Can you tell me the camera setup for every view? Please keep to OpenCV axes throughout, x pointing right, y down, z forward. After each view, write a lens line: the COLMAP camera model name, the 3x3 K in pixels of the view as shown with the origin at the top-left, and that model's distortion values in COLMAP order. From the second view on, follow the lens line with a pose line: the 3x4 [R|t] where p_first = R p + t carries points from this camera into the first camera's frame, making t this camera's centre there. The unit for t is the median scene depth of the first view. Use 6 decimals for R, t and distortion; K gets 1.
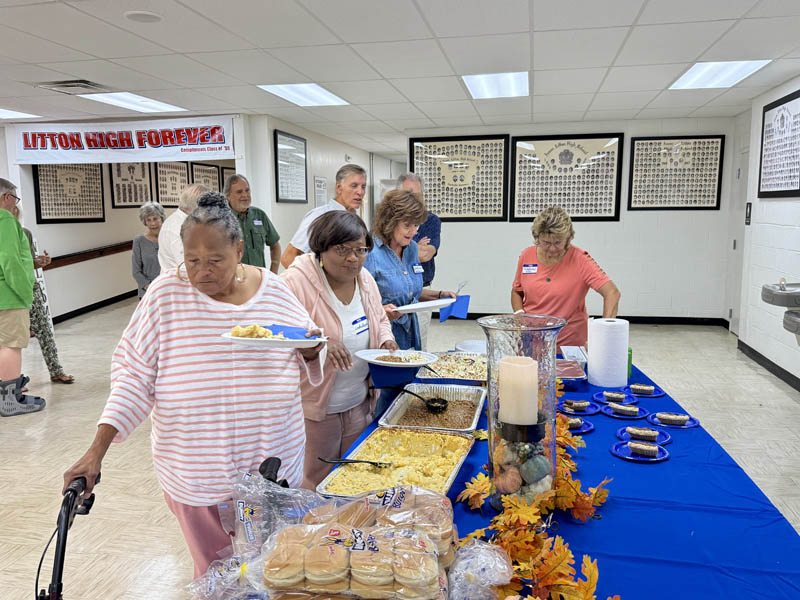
lens RADIAL K [[644.9, 0, 397.3], [0, 644.9, 301.2], [0, 0, 1]] dist [-0.010042, -0.009215]
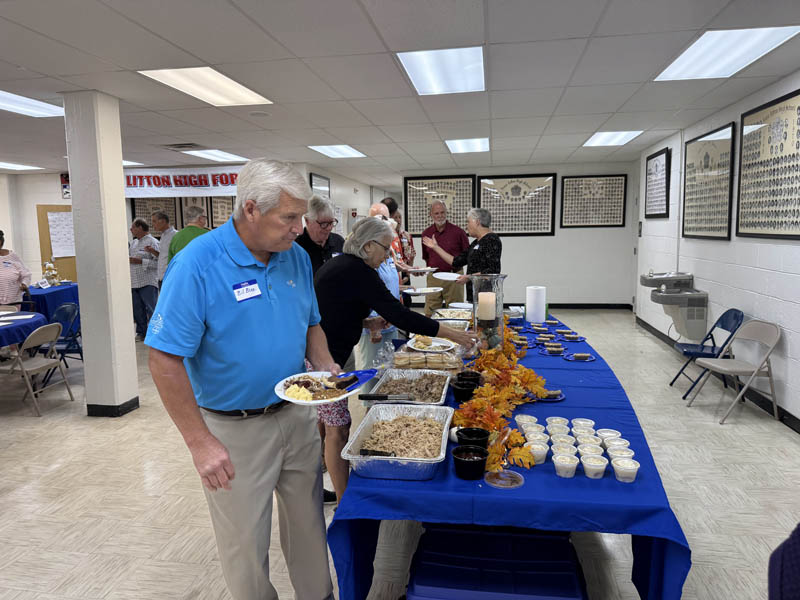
lens RADIAL K [[577.0, 0, 402.3], [0, 577.0, 297.8], [0, 0, 1]] dist [-0.002720, 0.000060]
pose [[0.998781, -0.013855, 0.047369, -0.050300], [0.014958, 0.999623, -0.023012, 0.036588], [-0.047032, 0.023693, 0.998612, -0.246723]]
